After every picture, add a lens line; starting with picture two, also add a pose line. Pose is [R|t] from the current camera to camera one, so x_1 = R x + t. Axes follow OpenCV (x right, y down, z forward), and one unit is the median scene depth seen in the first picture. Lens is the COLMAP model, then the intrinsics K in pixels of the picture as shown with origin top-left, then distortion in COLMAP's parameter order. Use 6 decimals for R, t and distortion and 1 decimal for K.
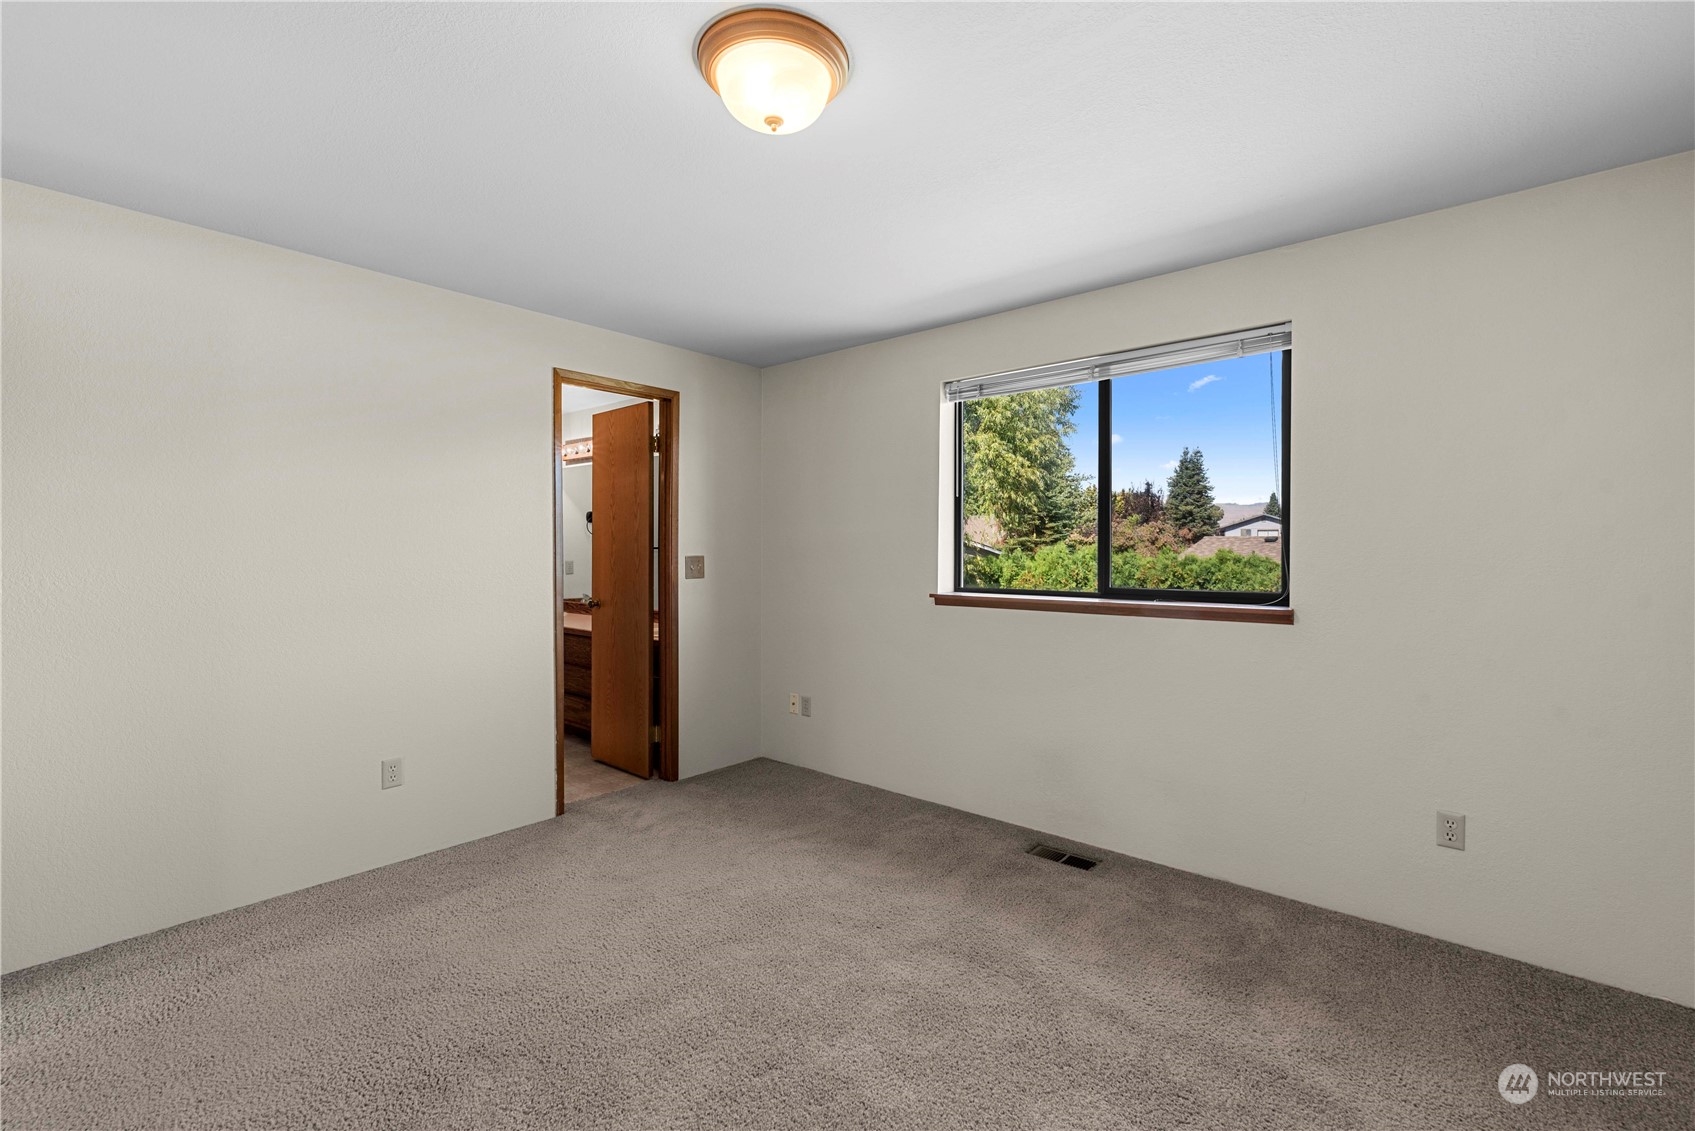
lens RADIAL K [[742.2, 0, 853.1], [0, 742.2, 555.6], [0, 0, 1]] dist [-0.001735, -0.001722]
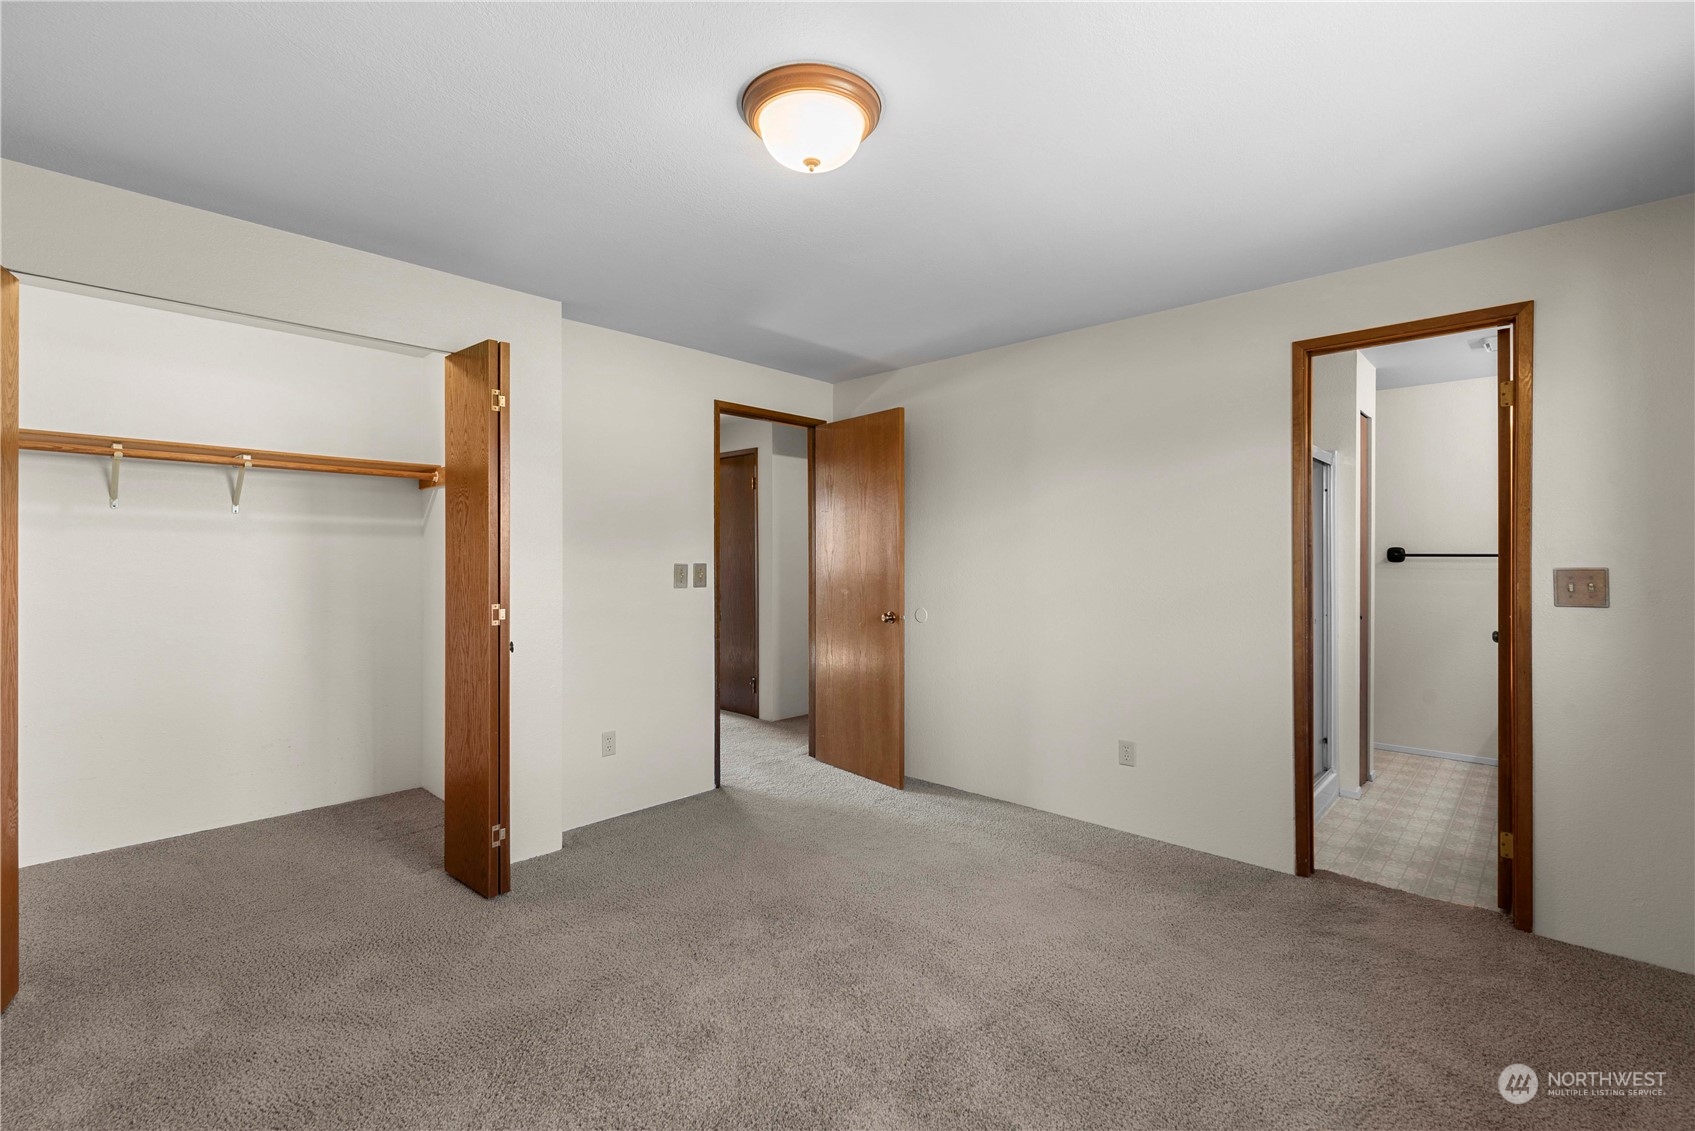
lens RADIAL K [[742.2, 0, 853.1], [0, 742.2, 555.6], [0, 0, 1]] dist [-0.001735, -0.001722]
pose [[-0.051048, -0.010199, -0.998644, 0.464301], [-0.011462, 0.999888, -0.009625, 0.003228], [0.998630, 0.010955, -0.051159, 0.533036]]
